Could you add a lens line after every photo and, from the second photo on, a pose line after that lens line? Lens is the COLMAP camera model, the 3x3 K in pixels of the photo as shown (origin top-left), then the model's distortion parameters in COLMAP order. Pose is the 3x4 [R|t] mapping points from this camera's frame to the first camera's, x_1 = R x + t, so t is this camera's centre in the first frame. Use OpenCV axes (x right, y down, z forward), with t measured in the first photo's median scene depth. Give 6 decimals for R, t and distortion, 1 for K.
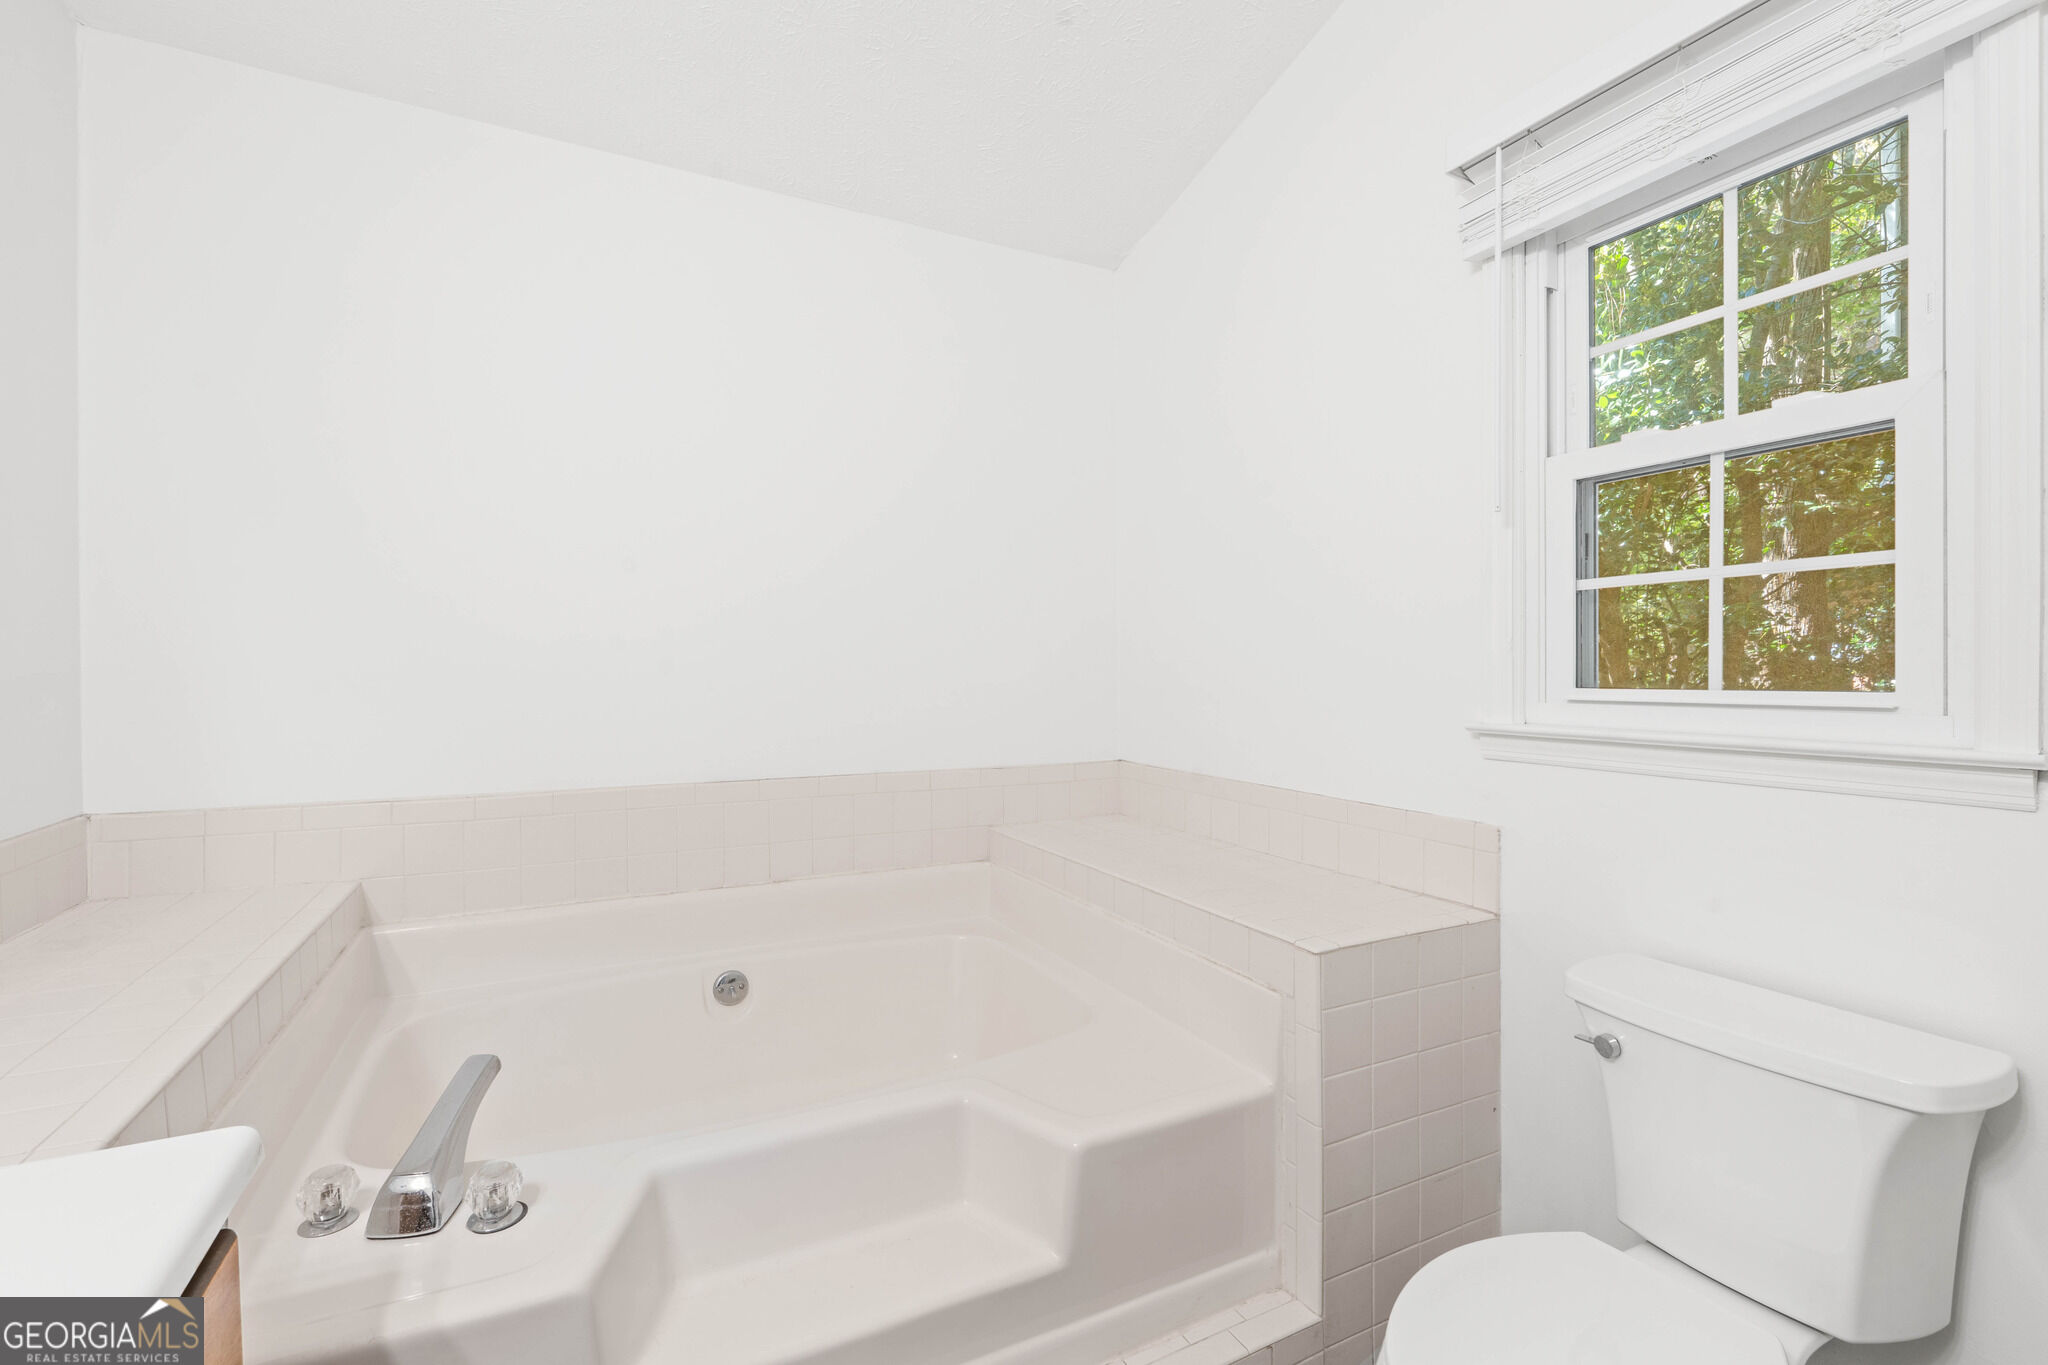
lens RADIAL K [[935.9, 0, 1029.4], [0, 935.9, 690.6], [0, 0, 1]] dist [-0.001547, -0.000370]
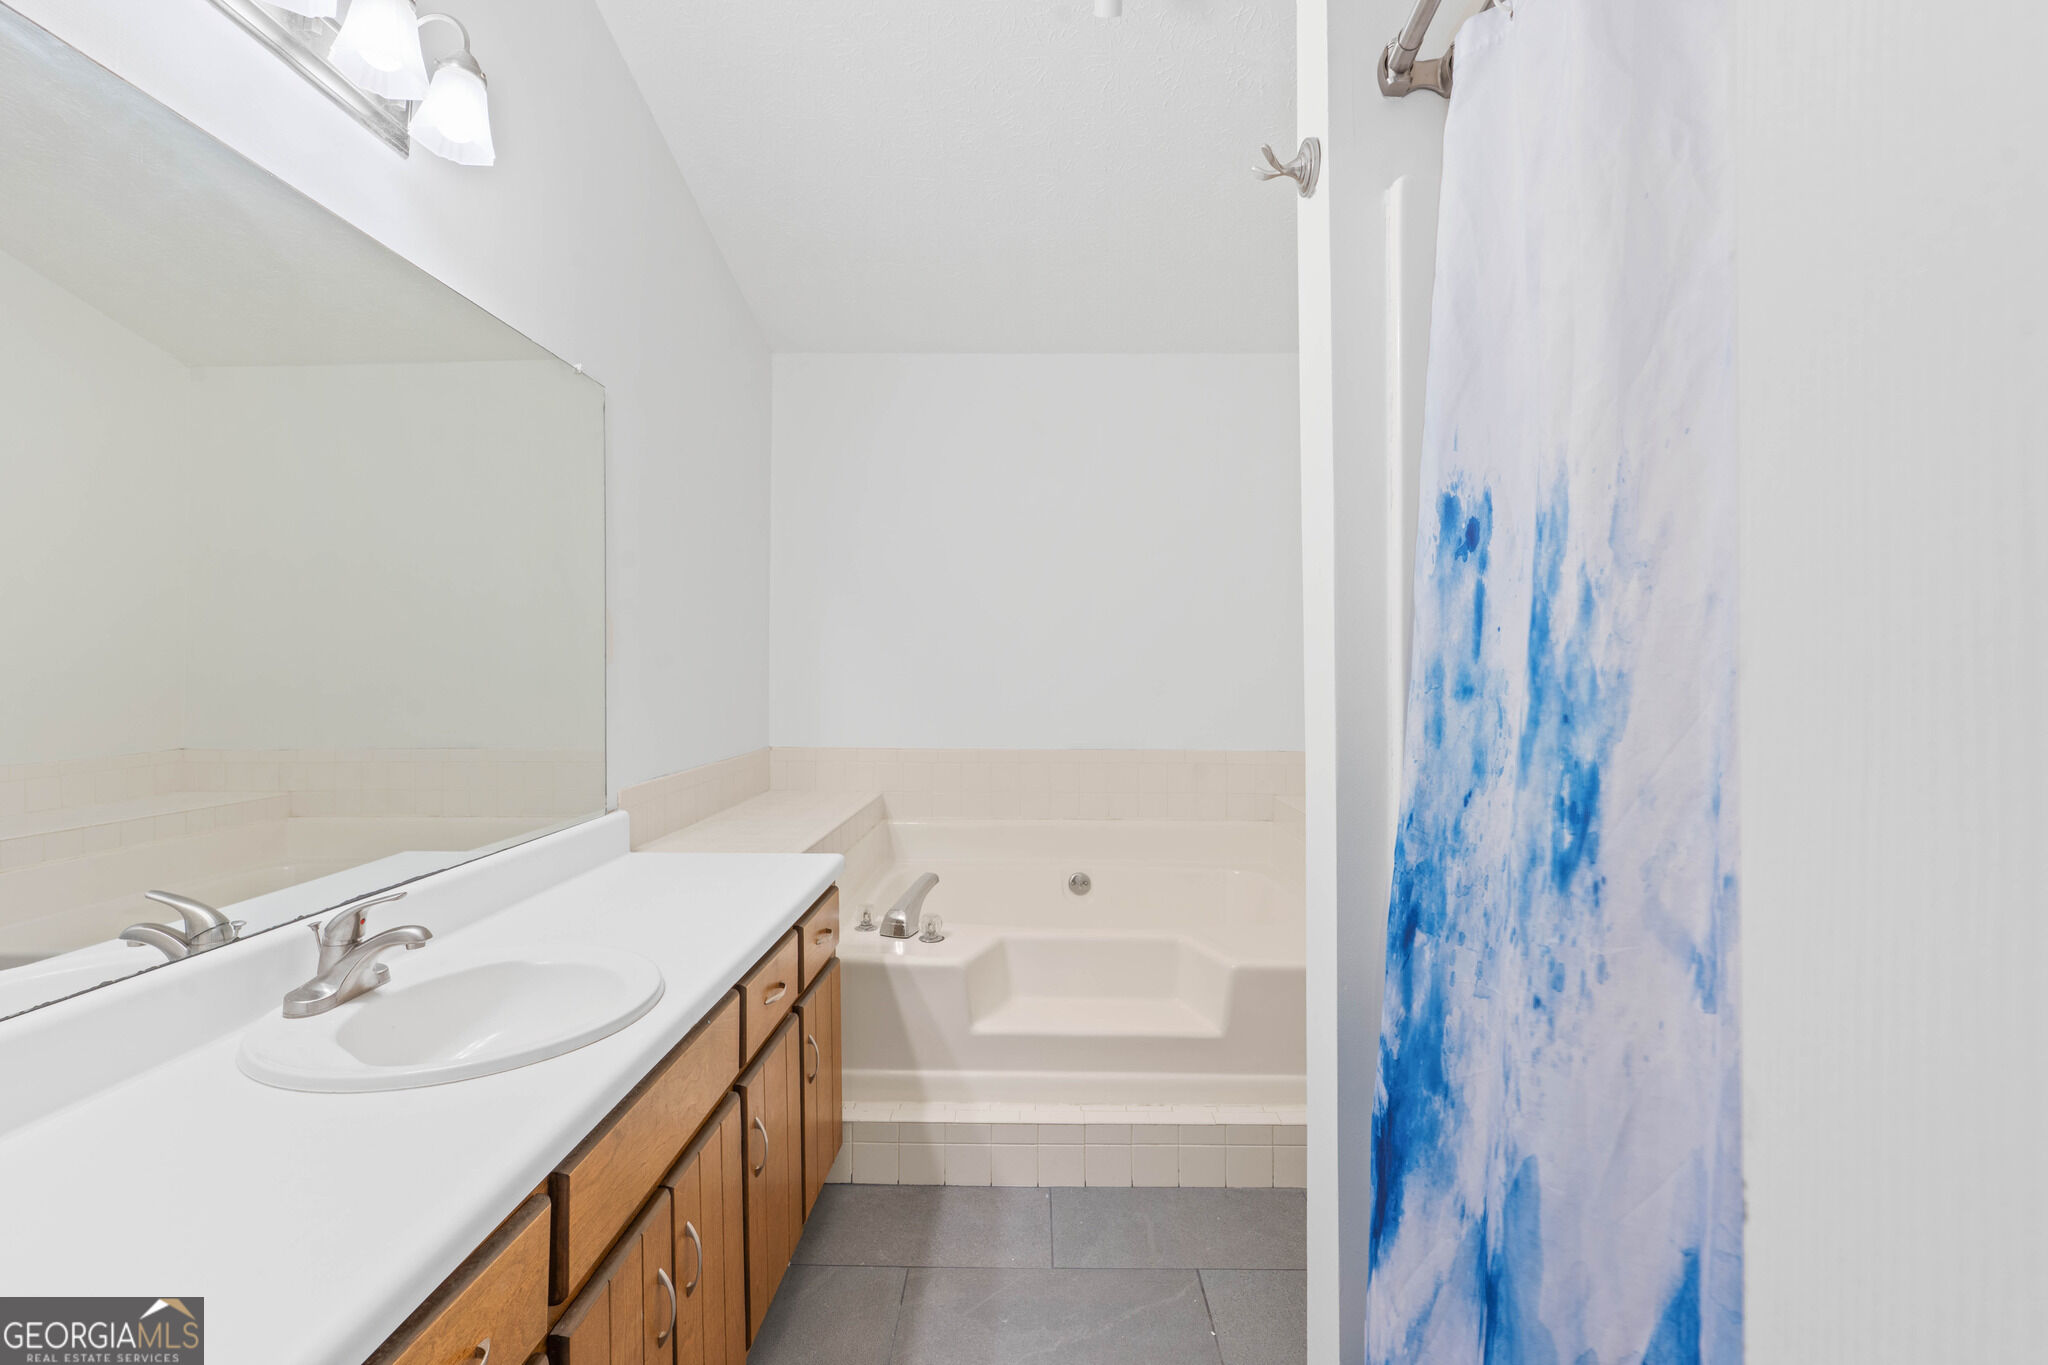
lens RADIAL K [[935.9, 0, 1023.3], [0, 935.9, 682.1], [0, 0, 1]] dist [-0.001547, -0.000370]
pose [[0.886712, 0.008294, -0.462248, 0.513412], [-0.013445, 0.999879, -0.007849, 0.001858], [0.462127, 0.013175, 0.886716, -0.686265]]
